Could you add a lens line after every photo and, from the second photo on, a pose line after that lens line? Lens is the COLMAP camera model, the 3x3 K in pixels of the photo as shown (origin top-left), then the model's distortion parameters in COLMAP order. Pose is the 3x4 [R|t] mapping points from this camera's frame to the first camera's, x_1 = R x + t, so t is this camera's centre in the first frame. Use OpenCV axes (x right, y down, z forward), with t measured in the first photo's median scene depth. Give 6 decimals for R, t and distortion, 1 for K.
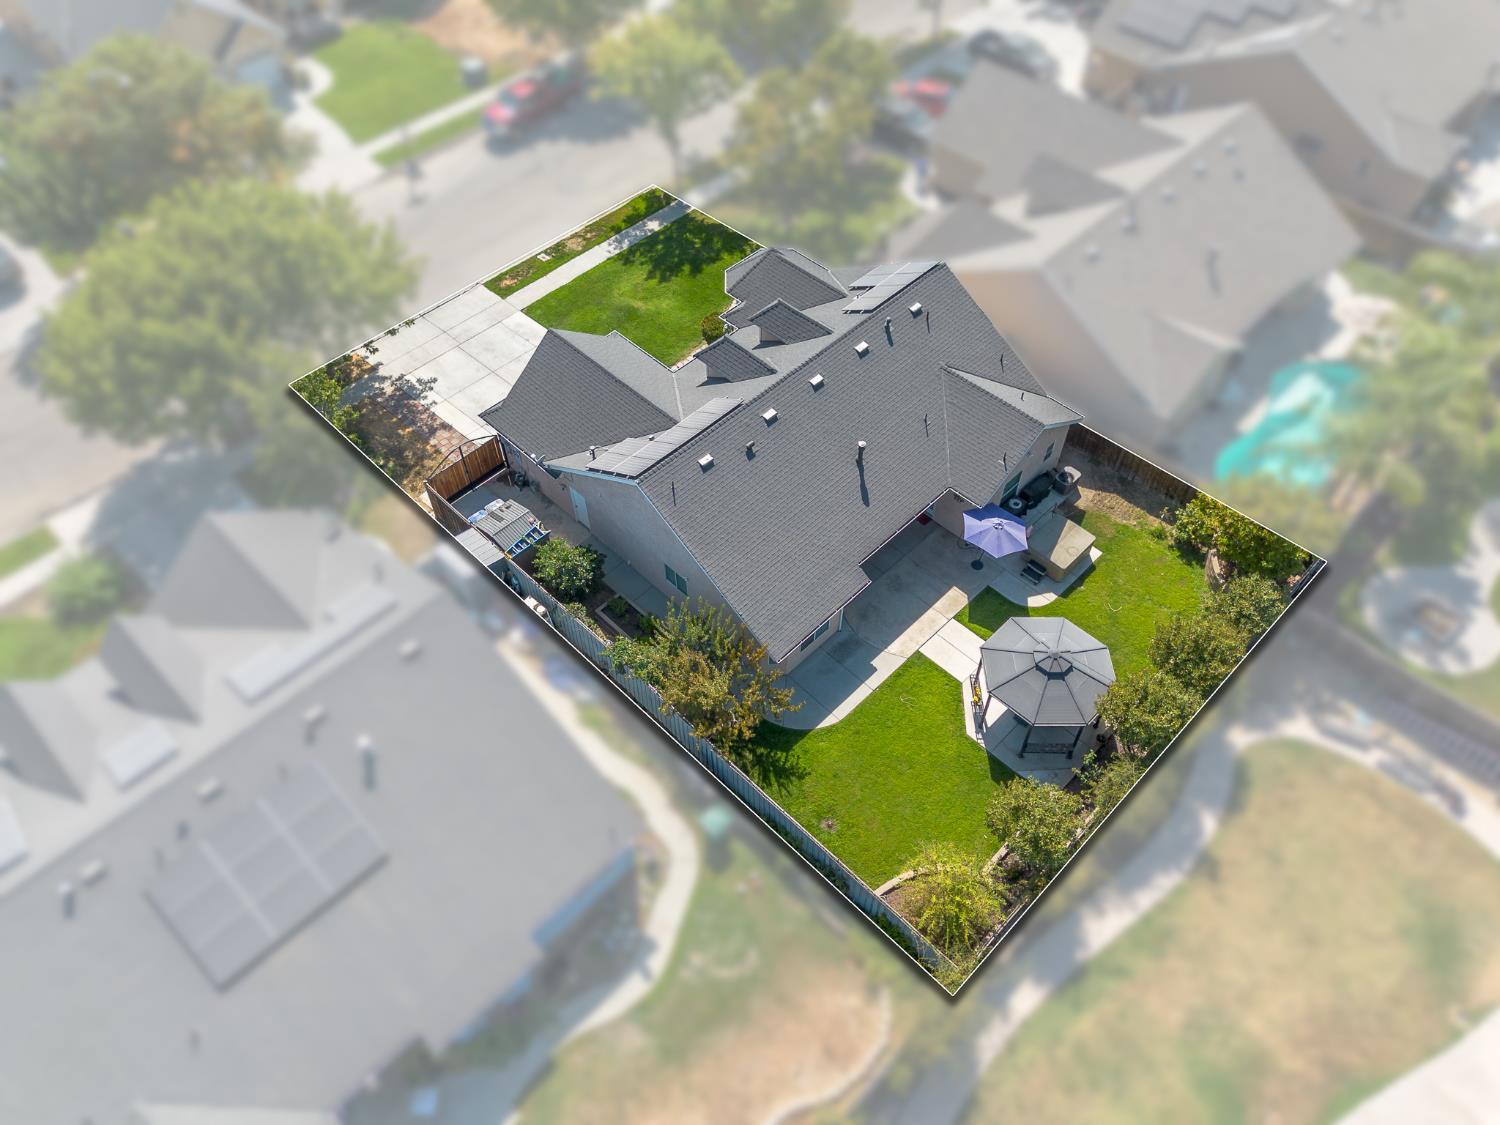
lens RADIAL K [[1071.5, 0, 736.5], [0, 1071.5, 566.6], [0, 0, 1]] dist [0.037245, -0.019089]
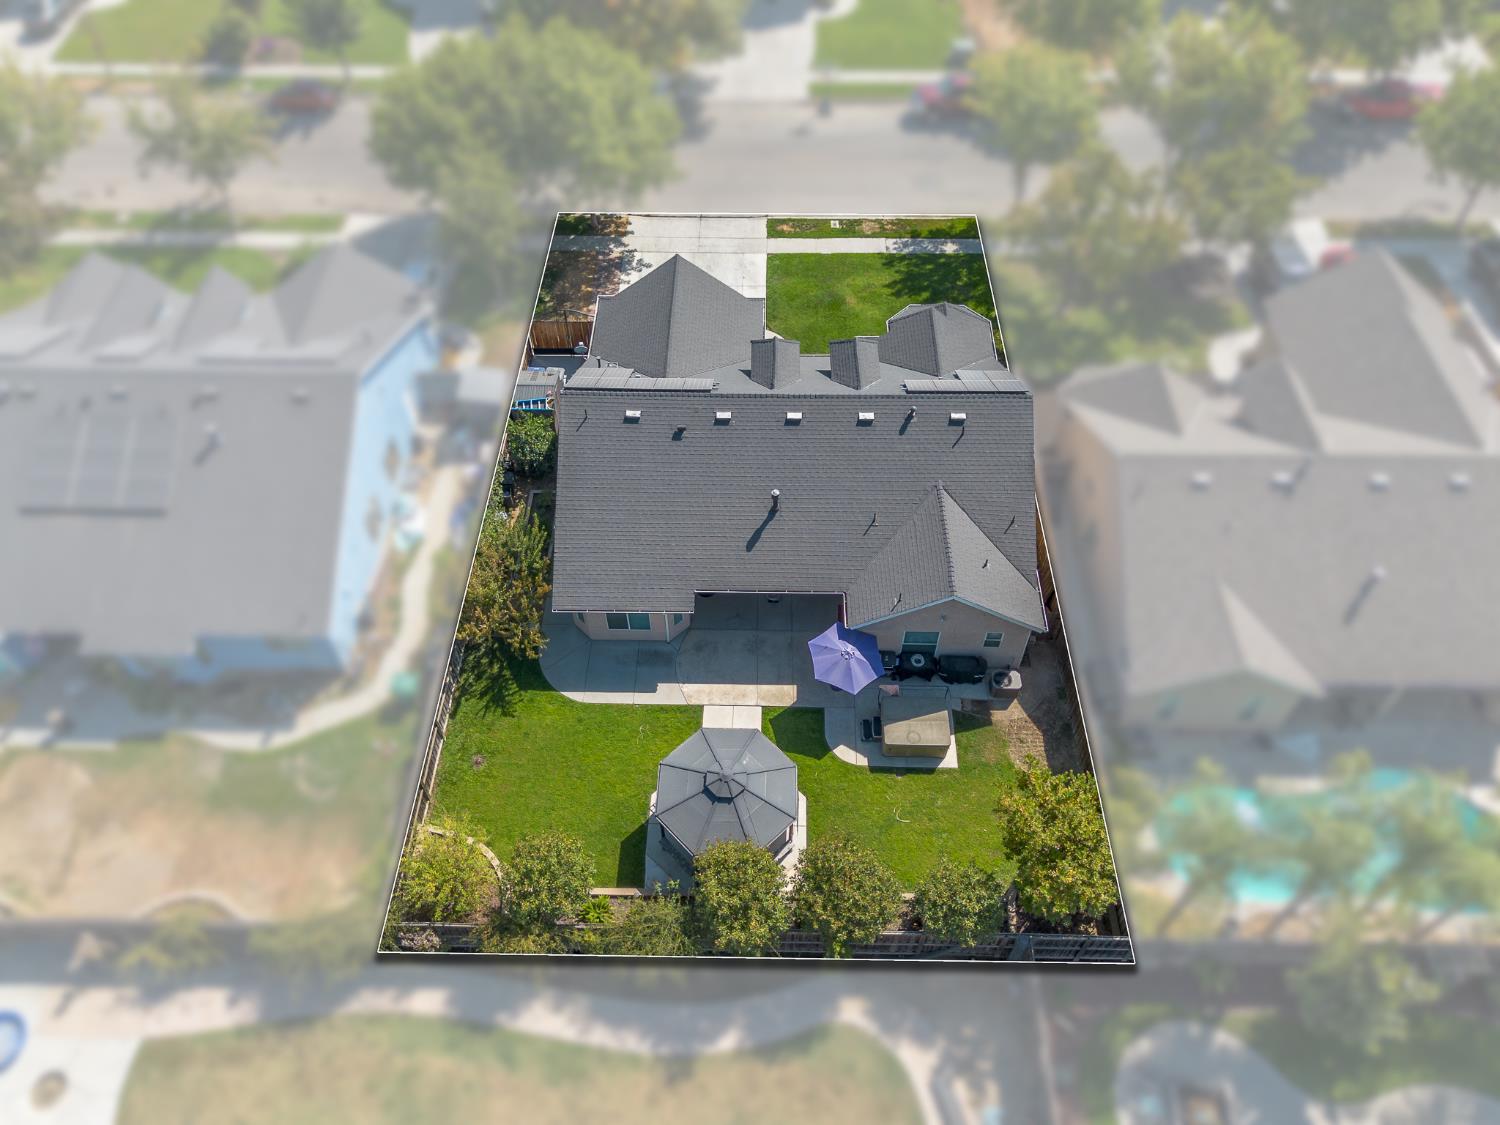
lens RADIAL K [[1071.5, 0, 743.4], [0, 1071.5, 557.1], [0, 0, 1]] dist [0.037245, -0.019089]
pose [[0.691976, 0.569951, -0.443087, 0.505608], [-0.569520, 0.808154, 0.150114, -0.178921], [0.443640, 0.148472, 0.883821, 0.149085]]
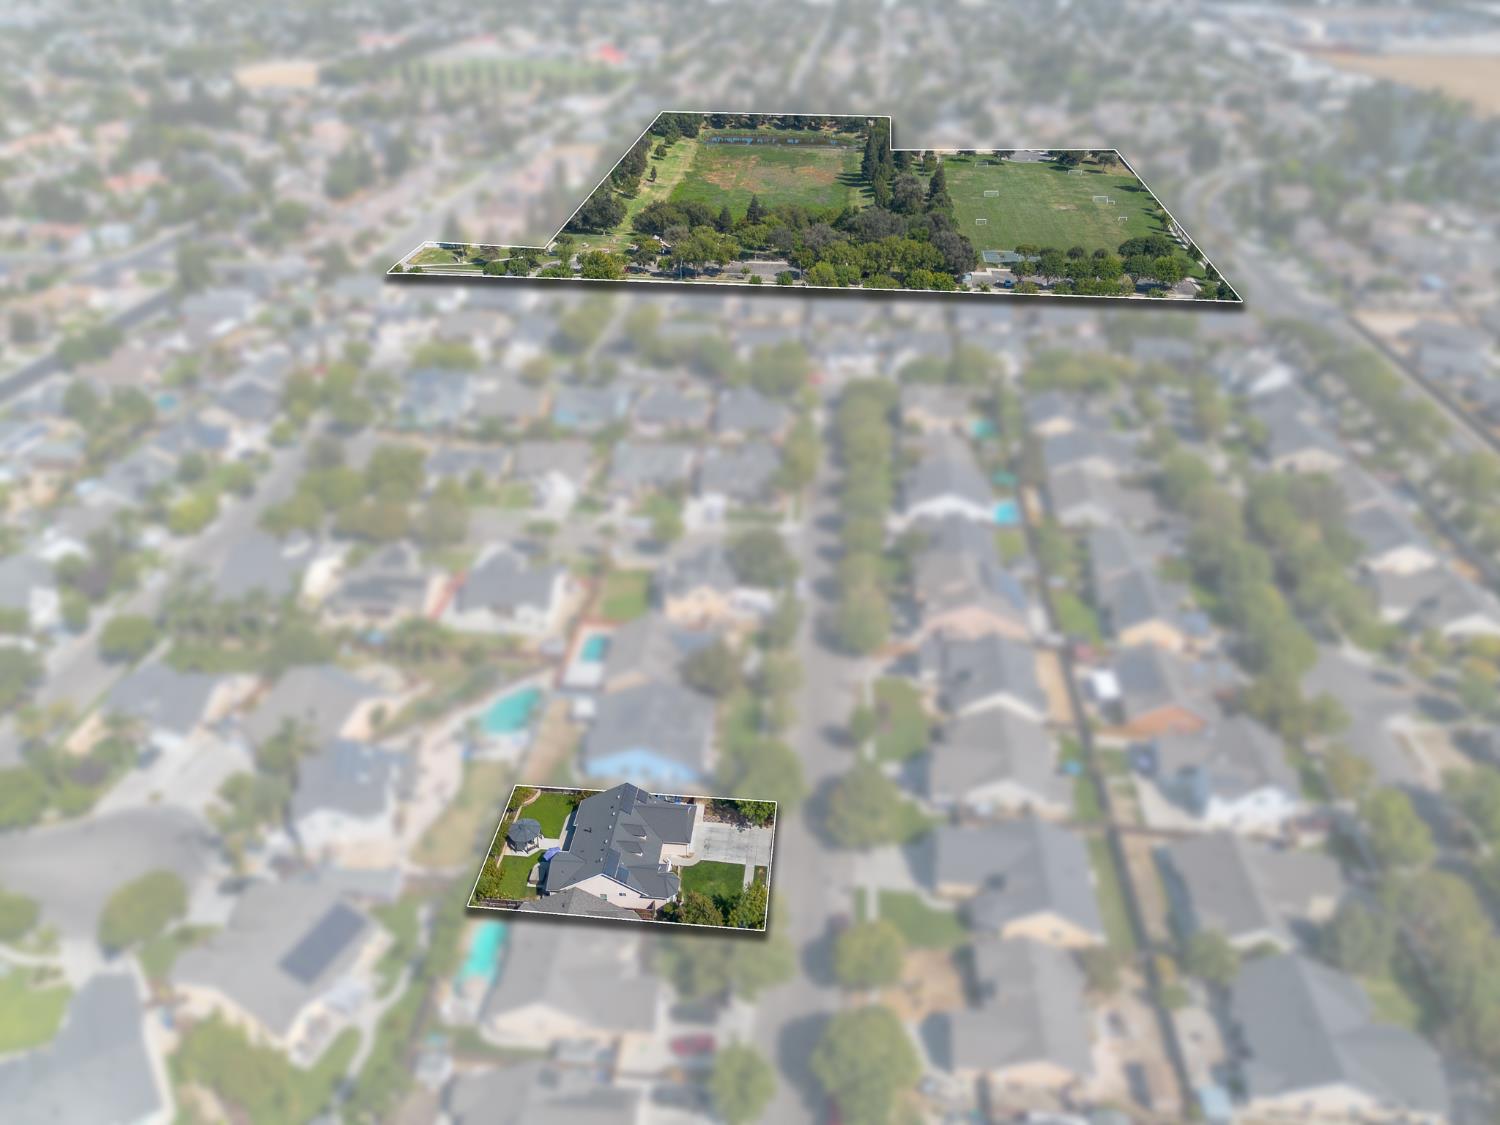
lens RADIAL K [[1071.5, 0, 740.1], [0, 1071.5, 507.2], [0, 0, 1]] dist [0.037245, -0.019089]
pose [[-0.766605, 0.314324, -0.559927, 1.351238], [-0.500331, 0.254163, 0.827690, -3.465059], [0.402475, 0.914659, -0.037576, 0.306724]]
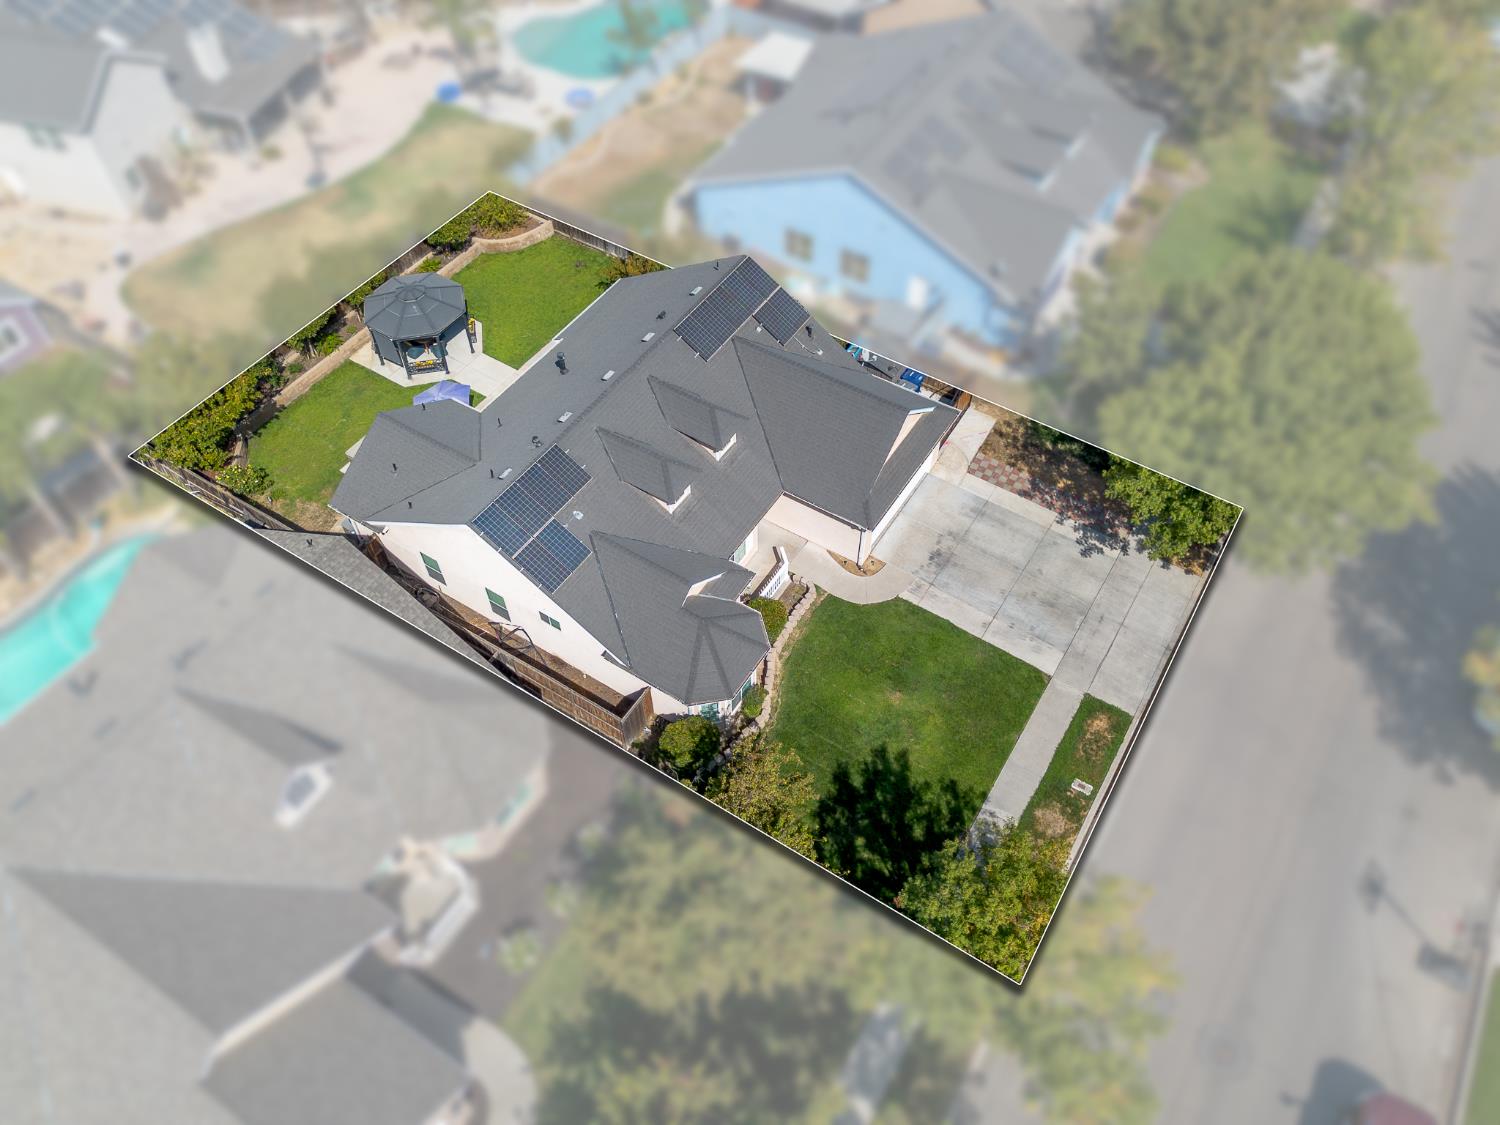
lens RADIAL K [[1071.5, 0, 752.1], [0, 1071.5, 561.8], [0, 0, 1]] dist [0.037245, -0.019089]
pose [[-0.975575, 0.181466, -0.123789, 0.093996], [-0.164404, -0.229426, 0.959341, -1.106990], [0.145687, 0.956260, 0.253656, 0.880449]]
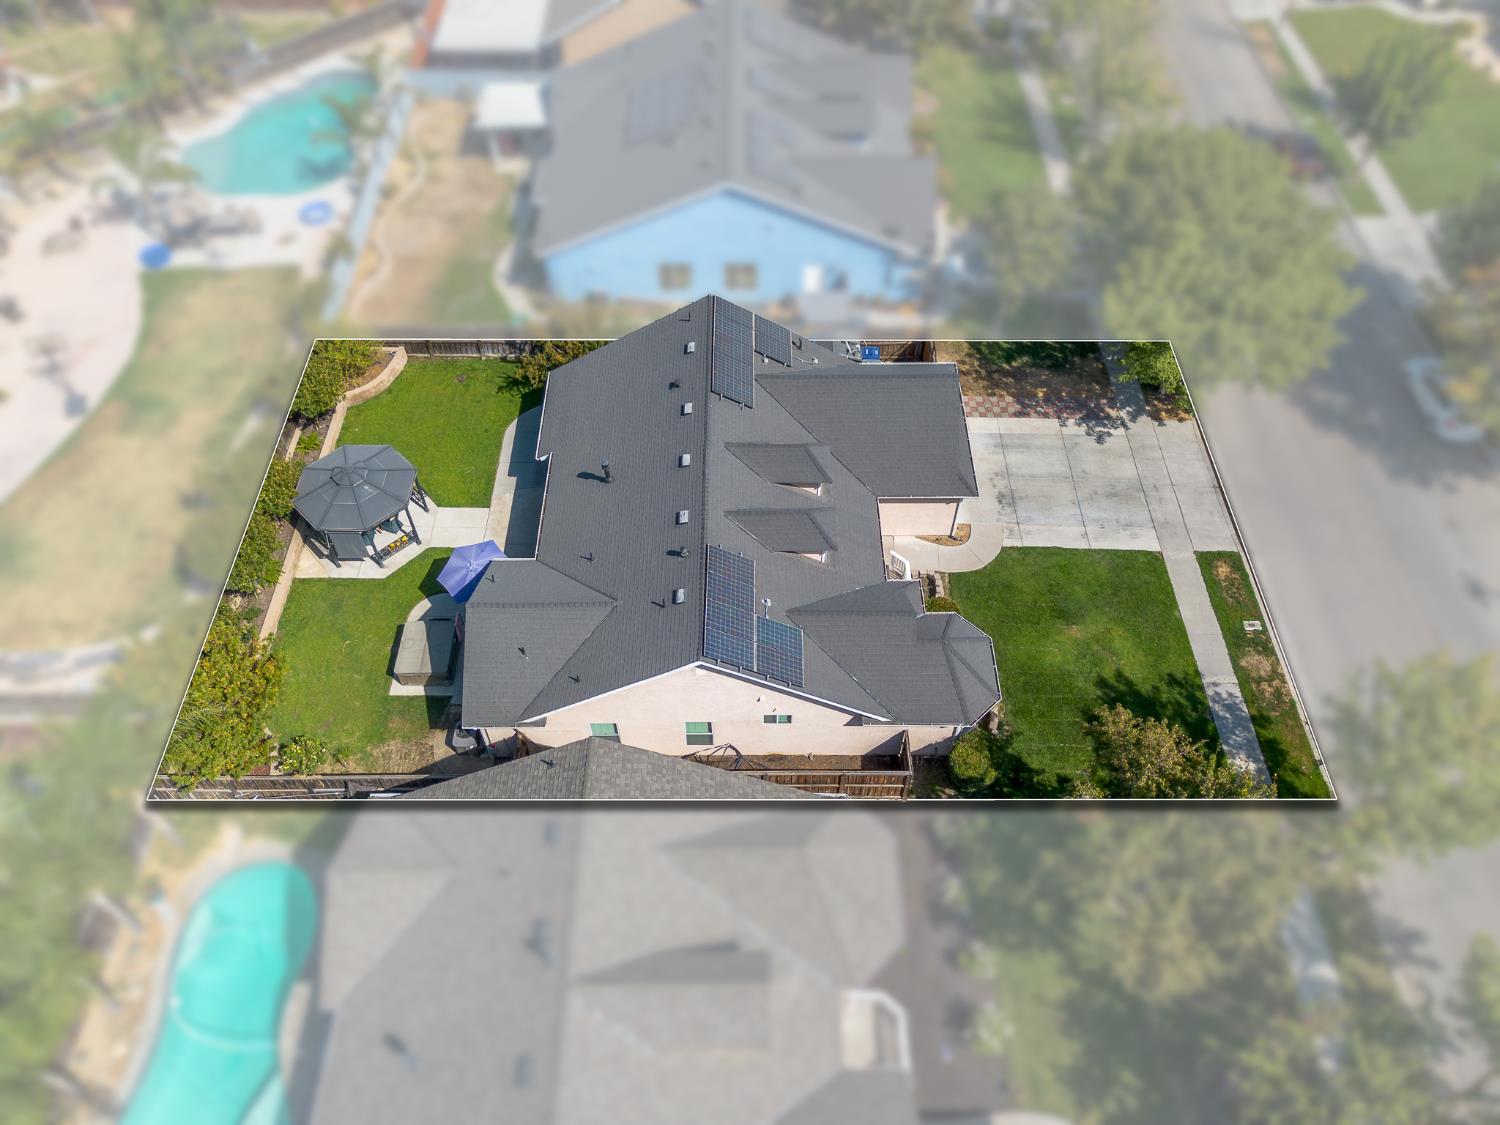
lens RADIAL K [[1071.5, 0, 744.2], [0, 1071.5, 554.5], [0, 0, 1]] dist [0.037245, -0.019089]
pose [[-0.704483, 0.564275, -0.430462, 0.451534], [-0.555131, -0.060215, 0.829581, -0.907696], [0.442191, 0.823388, 0.355667, 0.720208]]
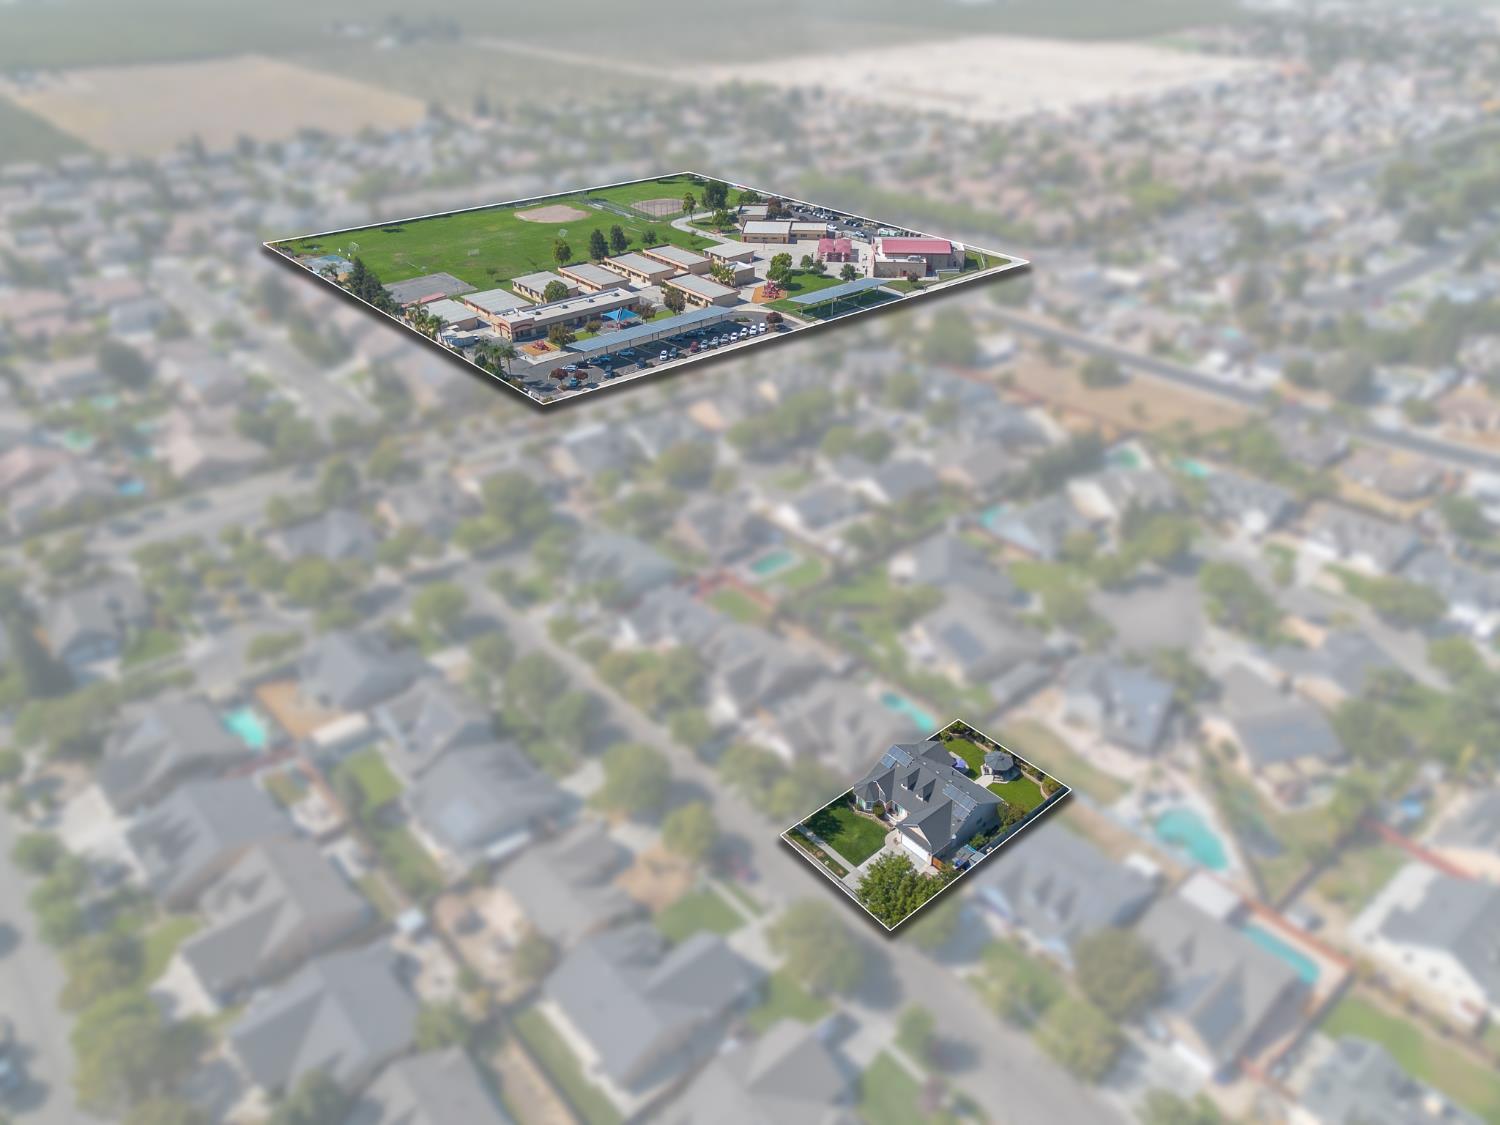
lens RADIAL K [[1071.5, 0, 751.6], [0, 1071.5, 564.9], [0, 0, 1]] dist [0.037245, -0.019089]
pose [[0.066832, -0.505666, 0.860137, -2.875047], [0.785446, 0.558290, 0.267184, -2.112823], [-0.615312, 0.657734, 0.434485, -0.788265]]
